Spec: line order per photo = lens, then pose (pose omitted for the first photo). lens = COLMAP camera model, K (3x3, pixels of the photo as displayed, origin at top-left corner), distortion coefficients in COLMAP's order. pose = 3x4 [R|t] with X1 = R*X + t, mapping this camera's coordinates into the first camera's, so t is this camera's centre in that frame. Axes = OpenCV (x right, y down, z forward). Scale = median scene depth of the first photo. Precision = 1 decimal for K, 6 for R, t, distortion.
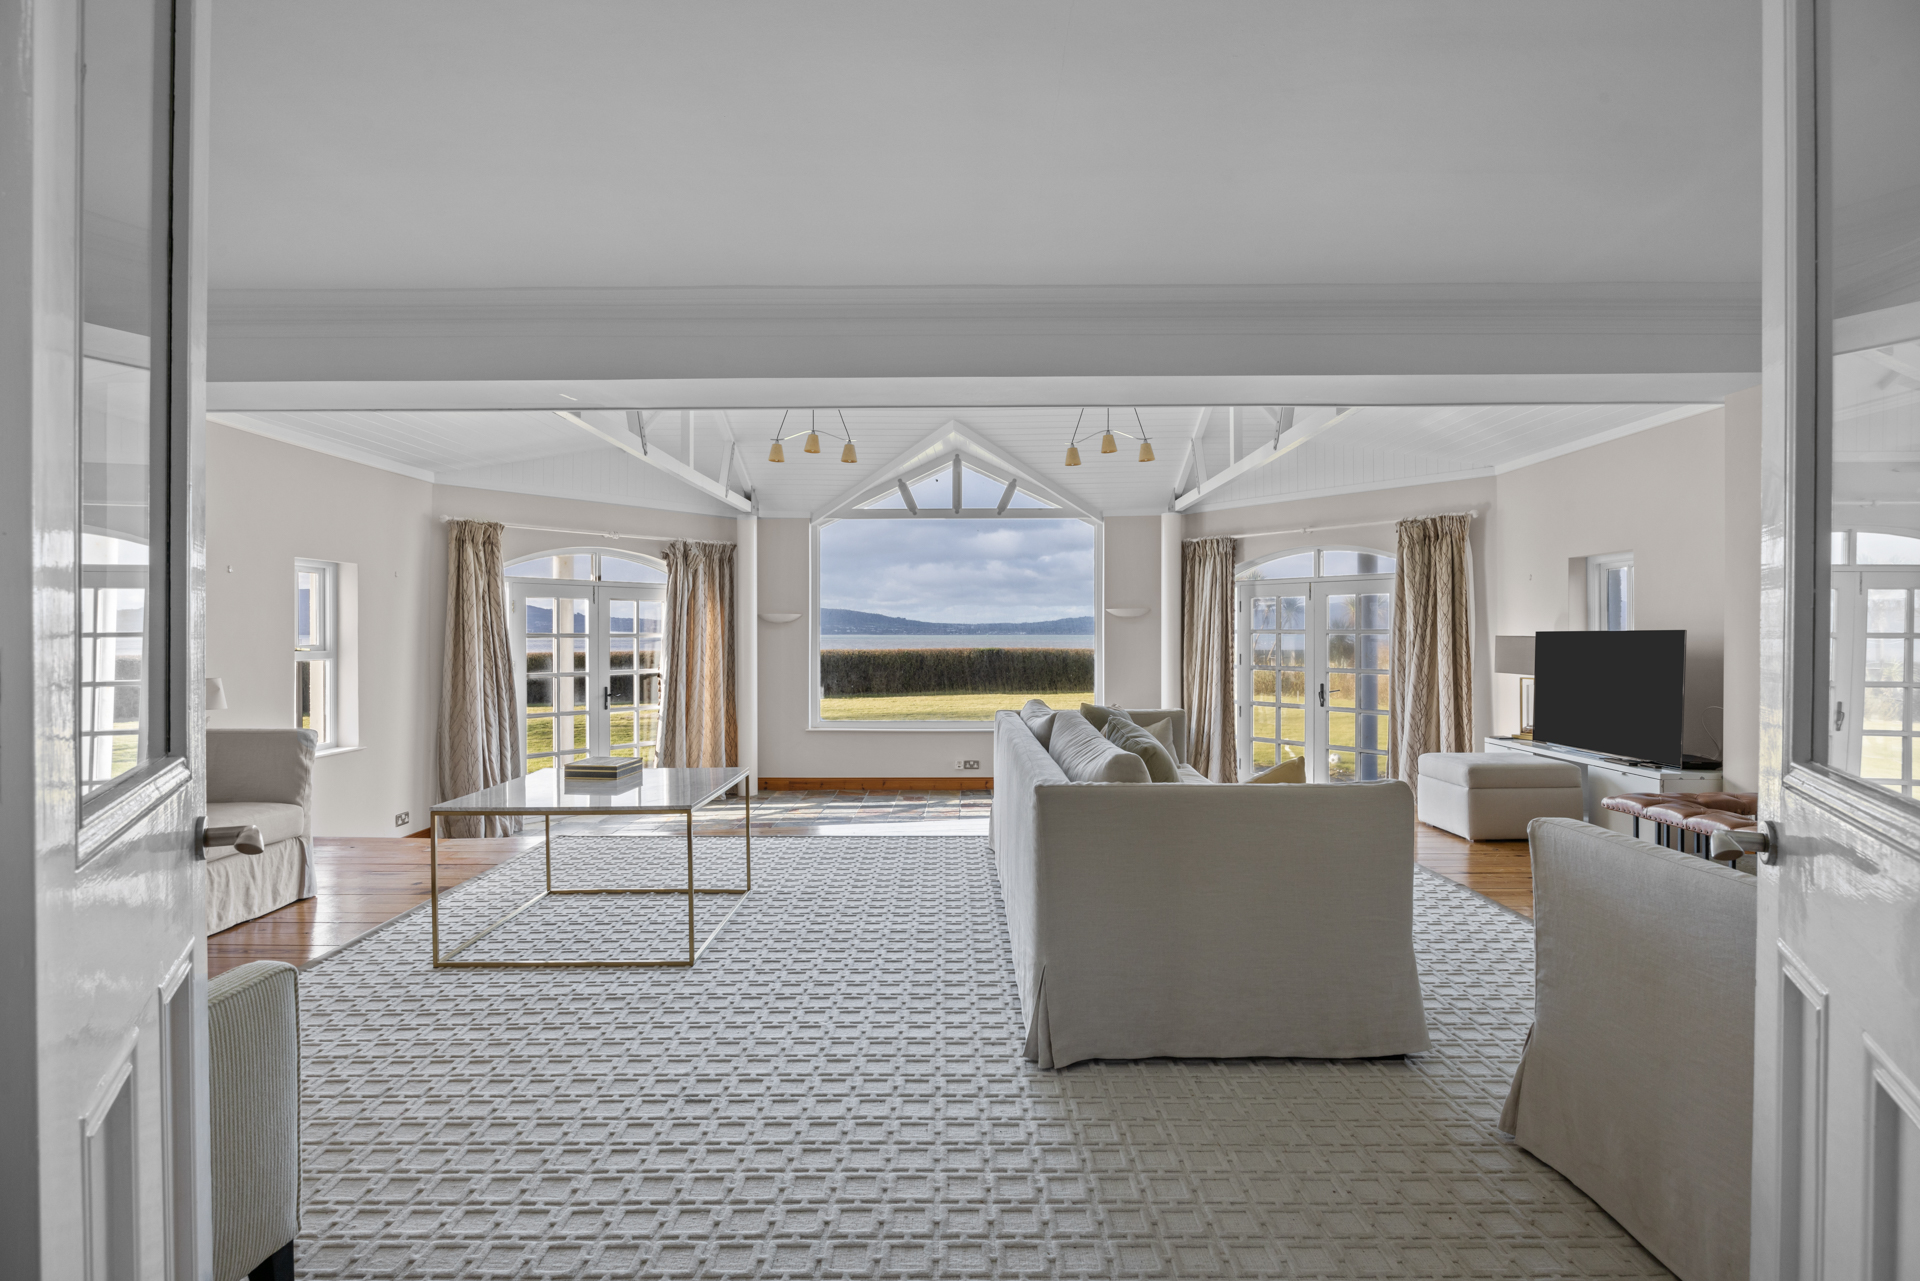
lens RADIAL K [[914.6, 0, 963.1], [0, 914.6, 637.6], [0, 0, 1]] dist [-0.003487, -0.000460]
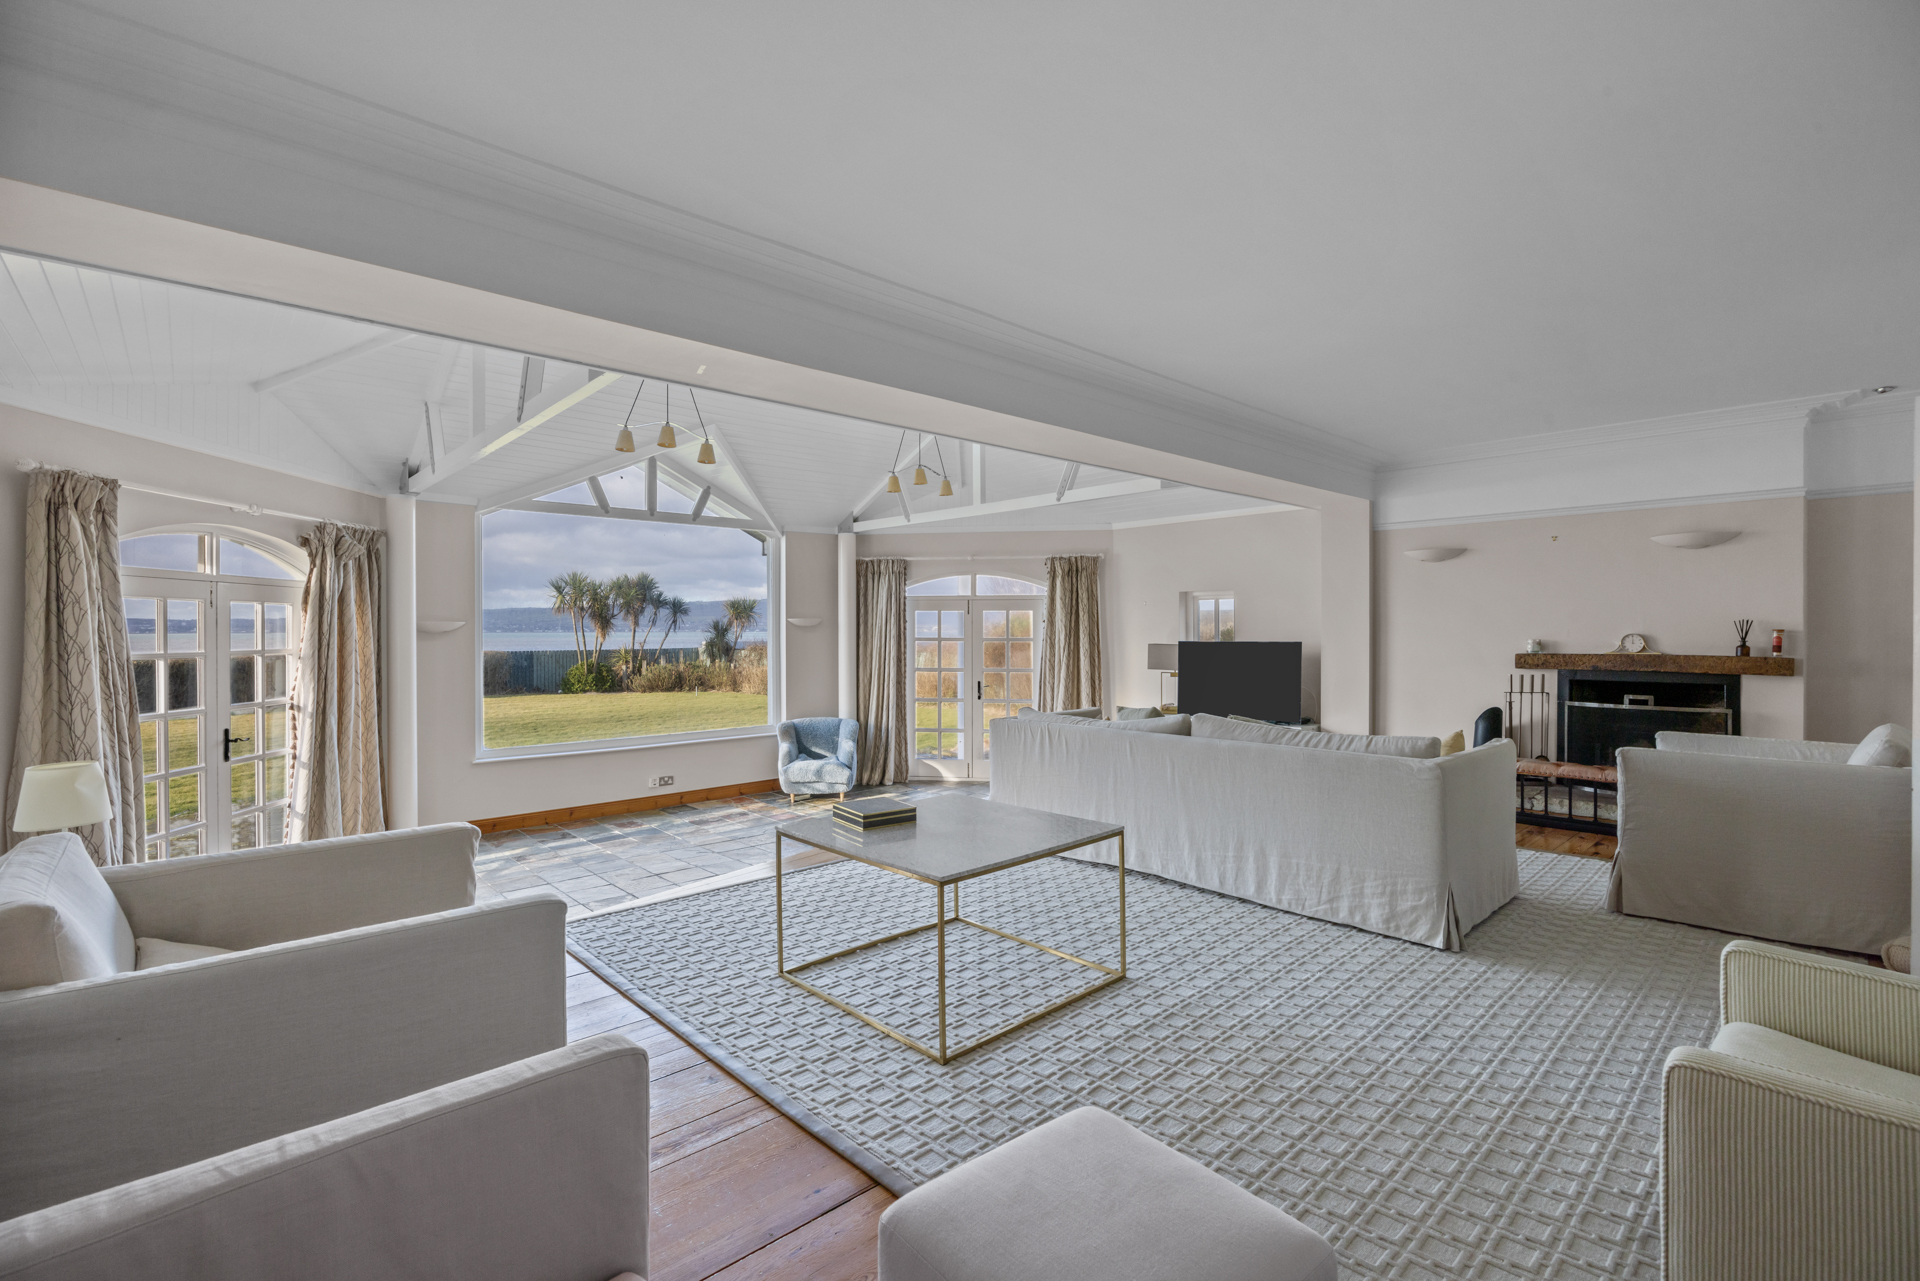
lens RADIAL K [[861.3, 0, 960.1], [0, 861.3, 634.0], [0, 0, 1]] dist [-0.001292, 0.000000]
pose [[0.735902, -0.003487, 0.677080, -0.412595], [0.004382, 0.999990, 0.000387, -0.014724], [-0.677074, 0.002682, 0.735910, 0.146455]]
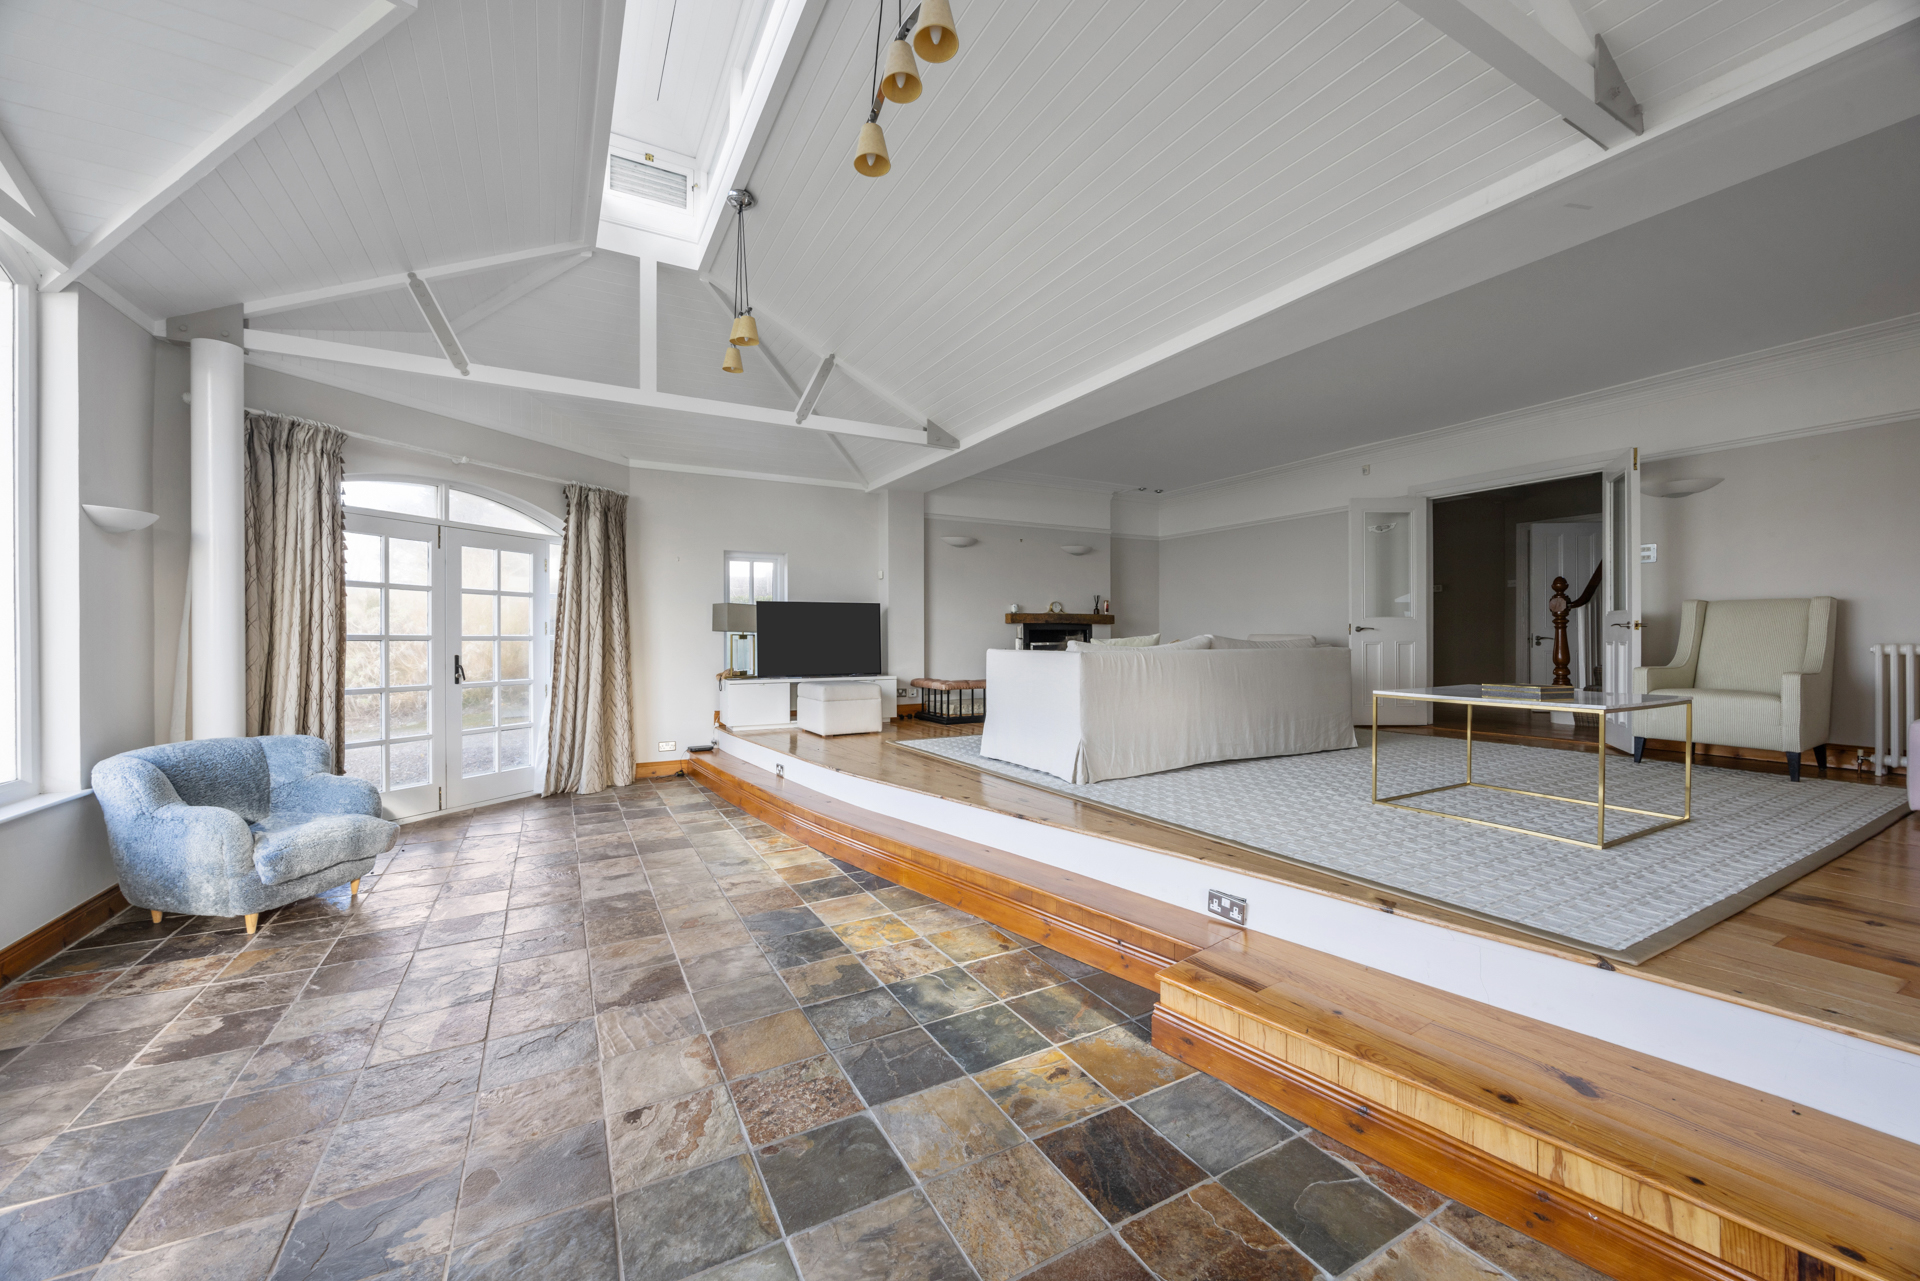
lens RADIAL K [[730.4, 0, 960.3], [0, 730.4, 637.4], [0, 0, 1]] dist [-0.001232, 0.000003]
pose [[-0.484610, 0.001021, 0.874730, -0.364643], [0.006551, 0.999976, 0.002462, 0.034161], [-0.874706, 0.006923, -0.484605, 0.899197]]
